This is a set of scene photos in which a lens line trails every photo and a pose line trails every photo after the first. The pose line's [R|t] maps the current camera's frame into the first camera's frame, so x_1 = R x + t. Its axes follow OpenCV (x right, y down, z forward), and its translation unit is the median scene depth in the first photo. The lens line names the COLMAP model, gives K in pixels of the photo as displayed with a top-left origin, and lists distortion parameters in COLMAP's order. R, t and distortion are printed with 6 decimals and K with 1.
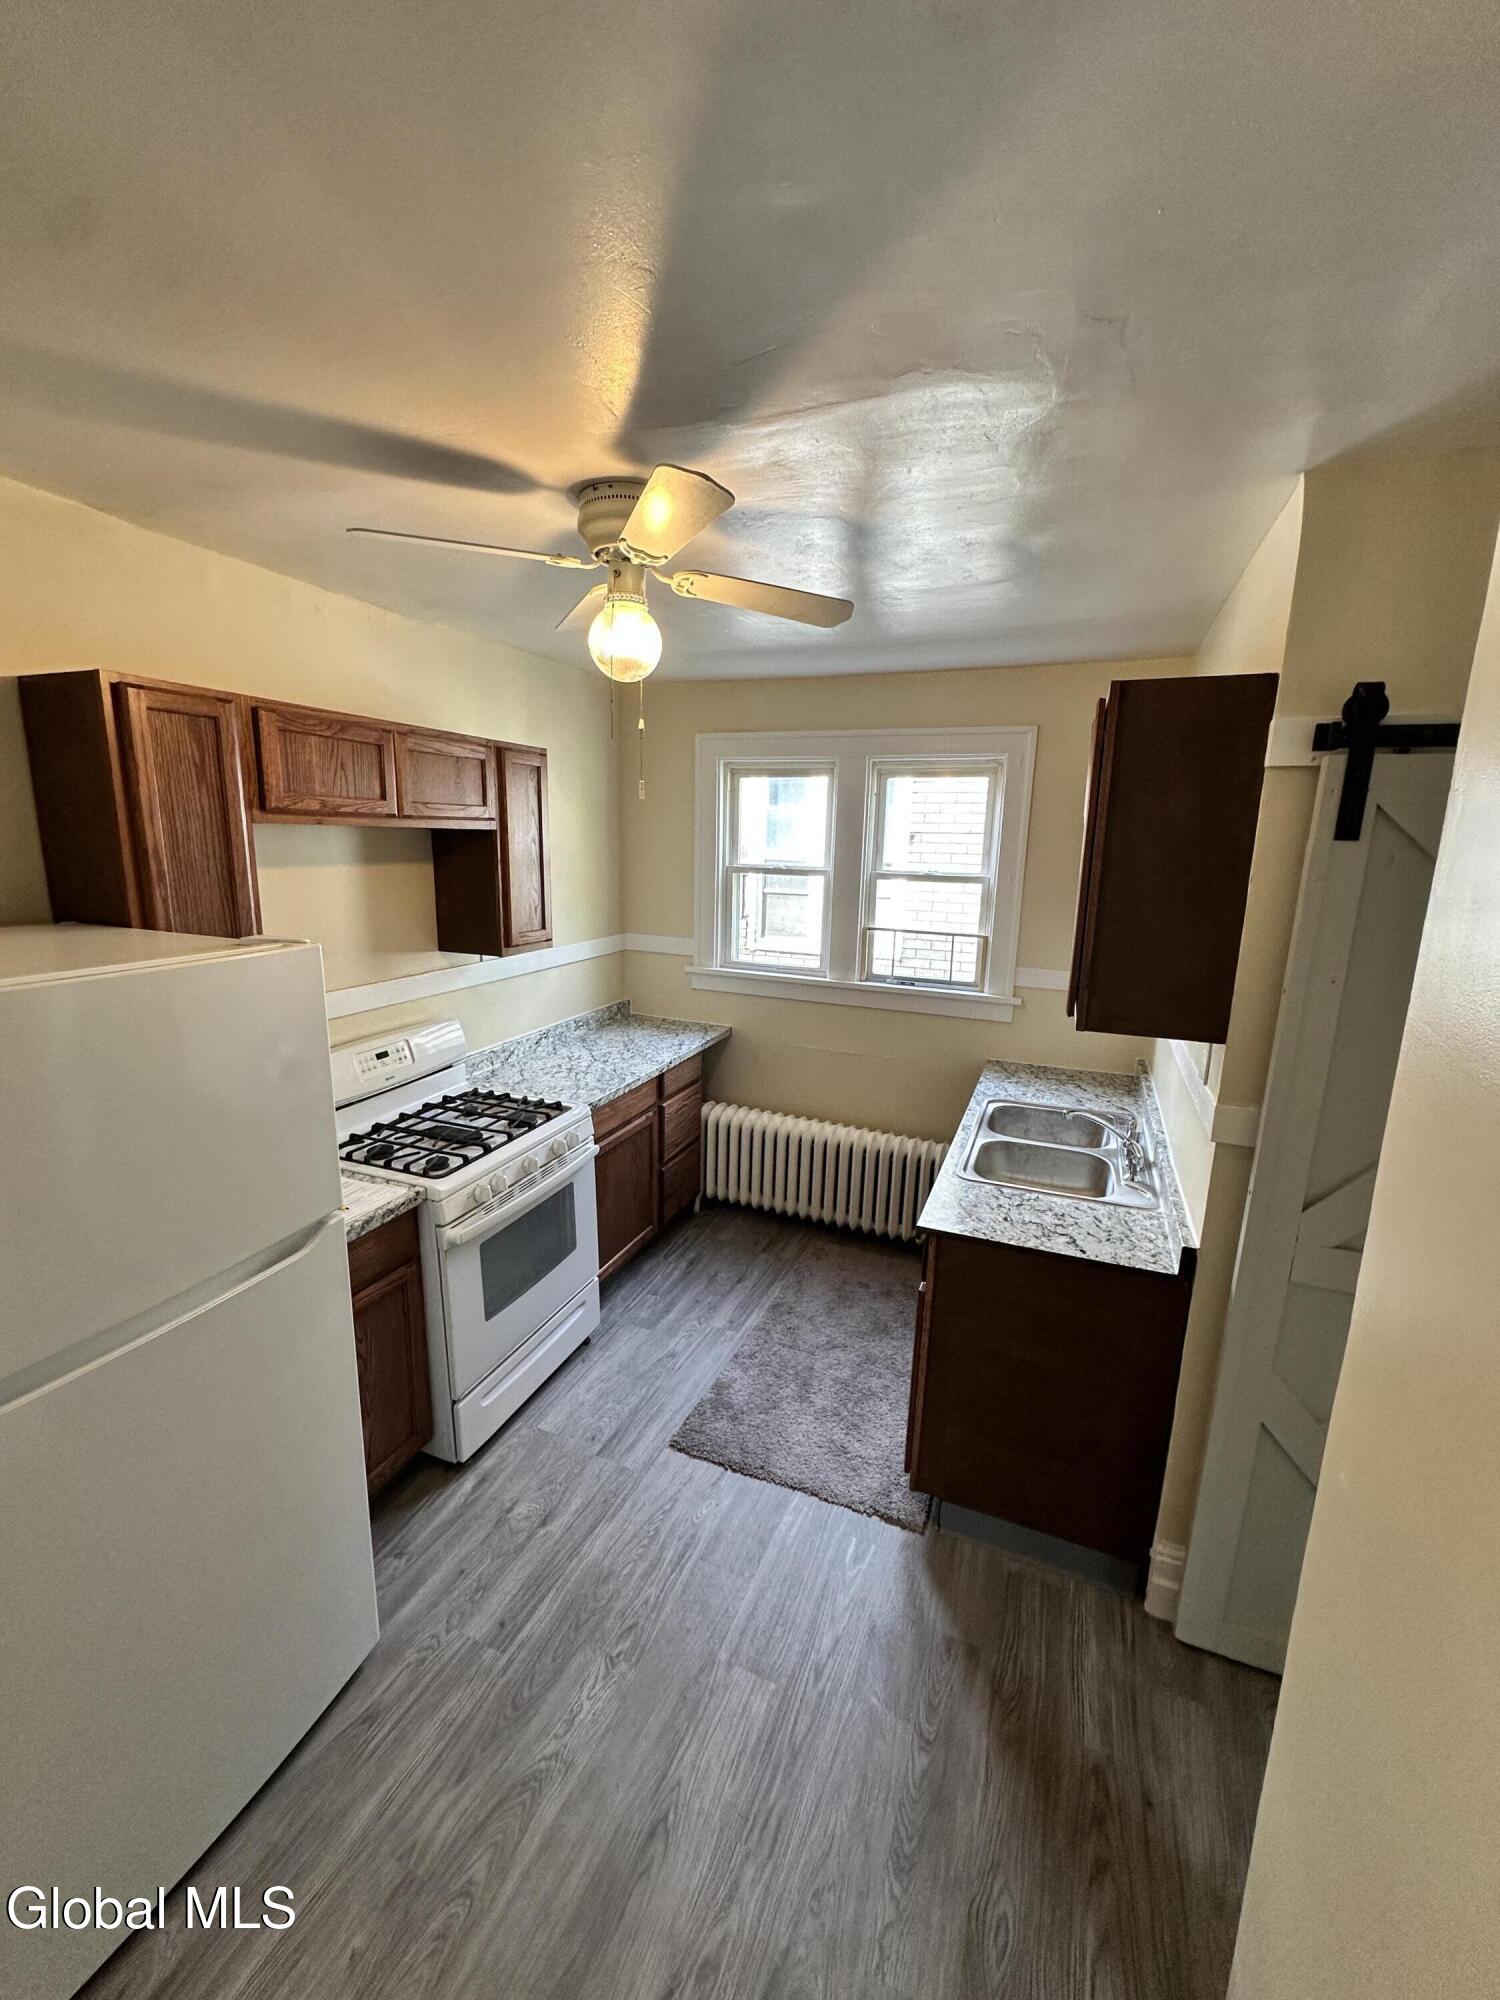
lens RADIAL K [[795.5, 0, 748.8], [0, 795.5, 999.3], [0, 0, 1]] dist [-0.003693, 0.001012]
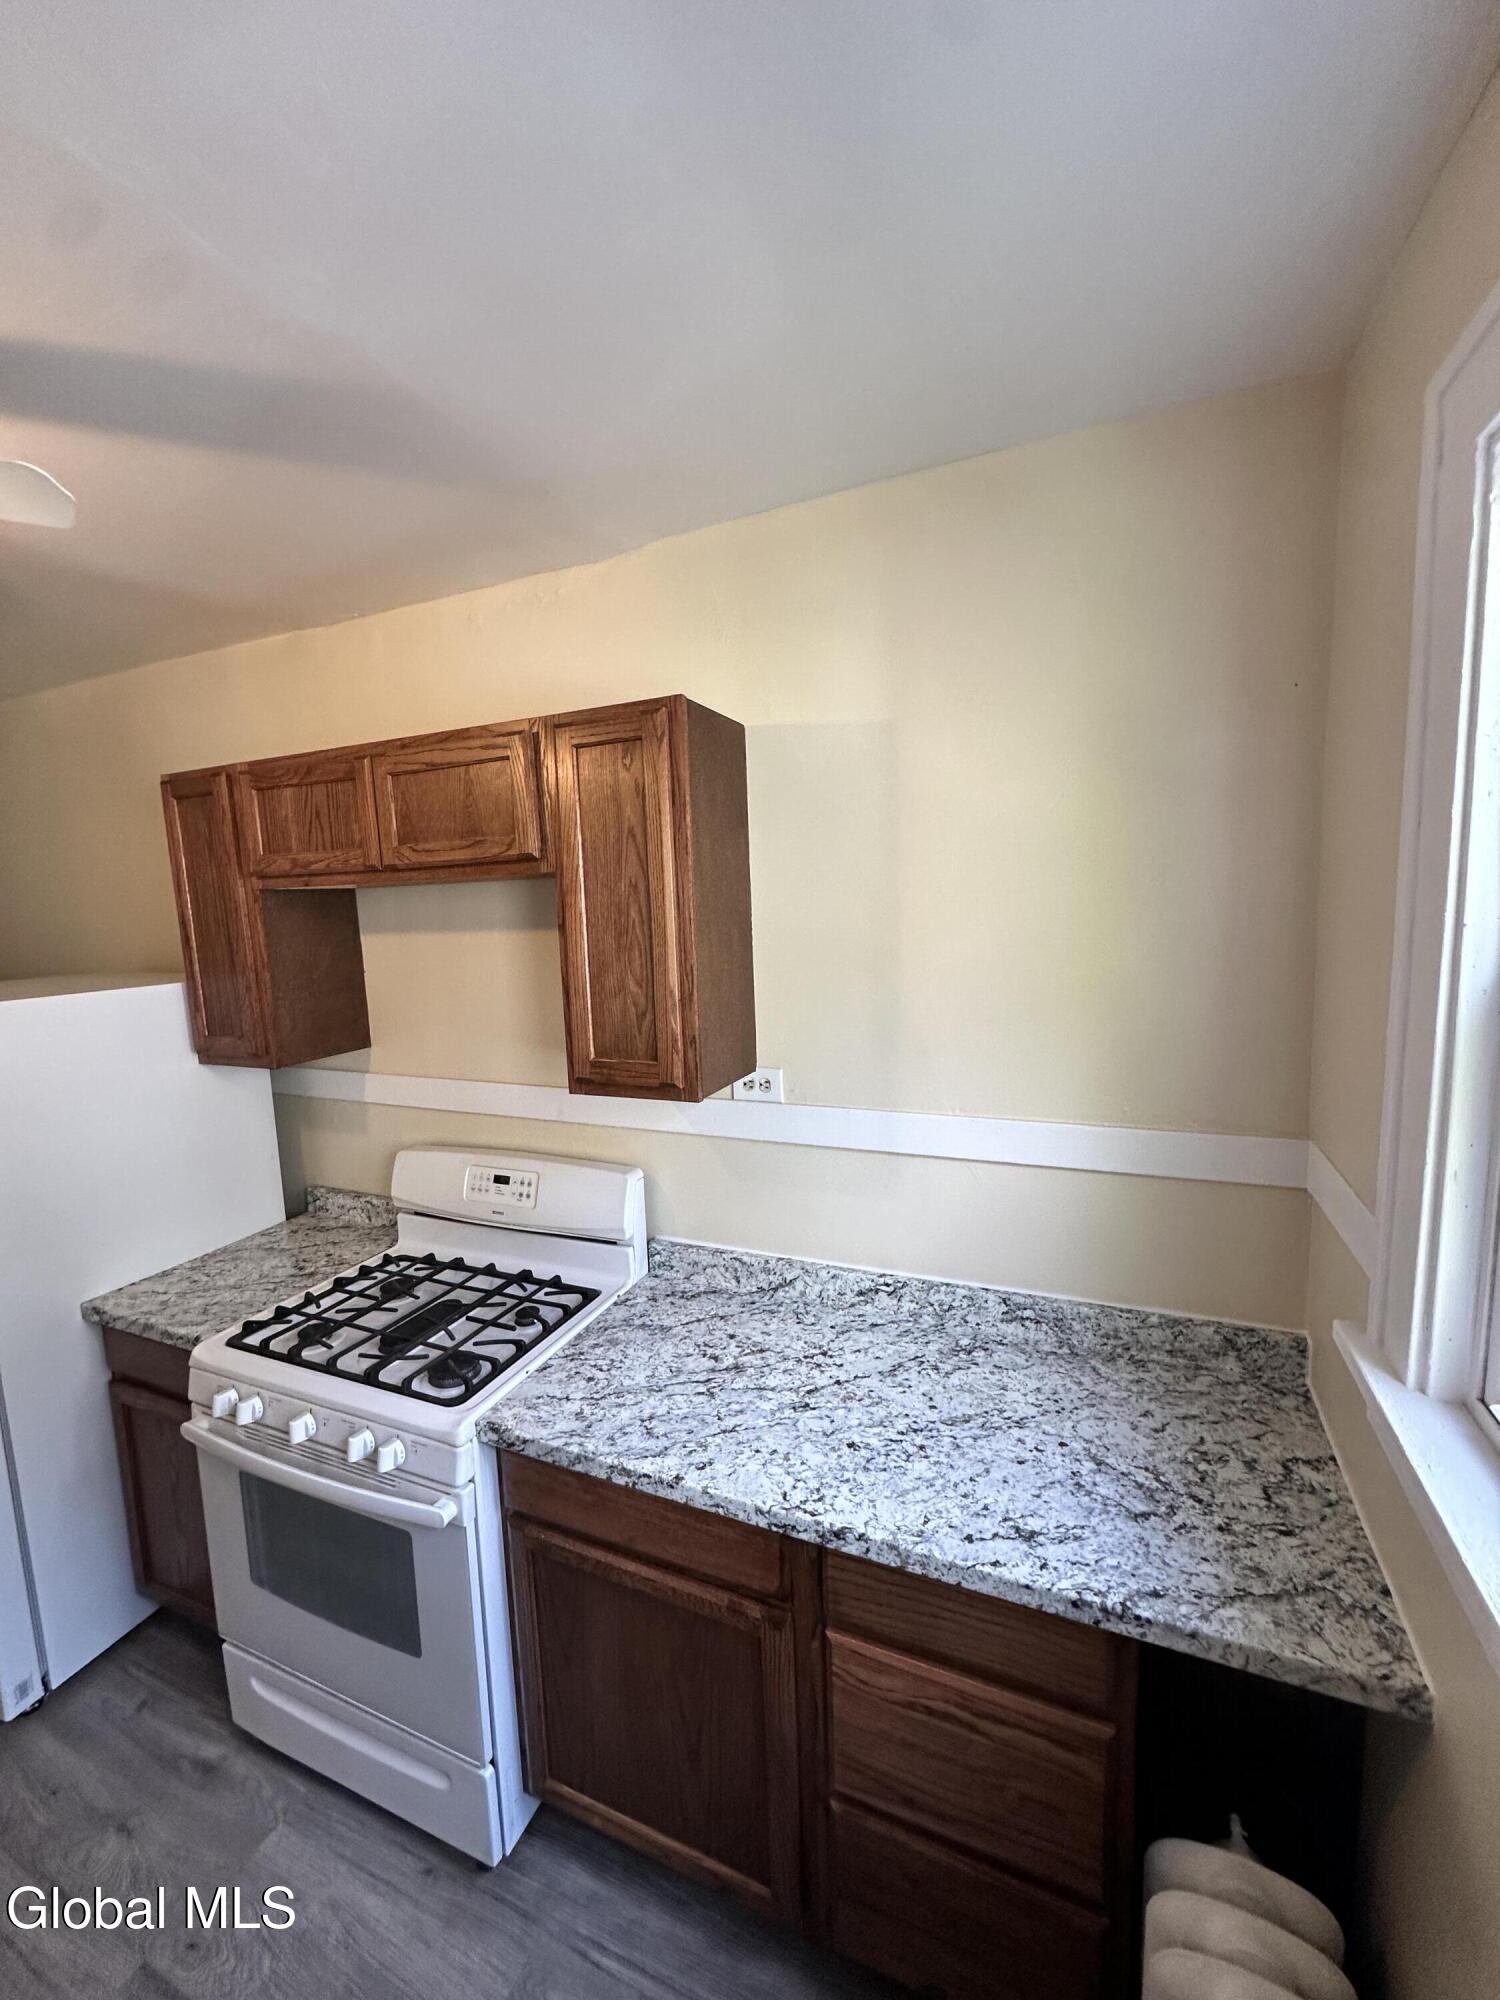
lens RADIAL K [[795.5, 0, 748.8], [0, 795.5, 999.3], [0, 0, 1]] dist [-0.003693, 0.001012]
pose [[-0.024699, 0.098903, -0.994791, 0.230076], [-0.164812, 0.981075, 0.101631, -0.183118], [0.986016, 0.166464, -0.007931, 1.037071]]
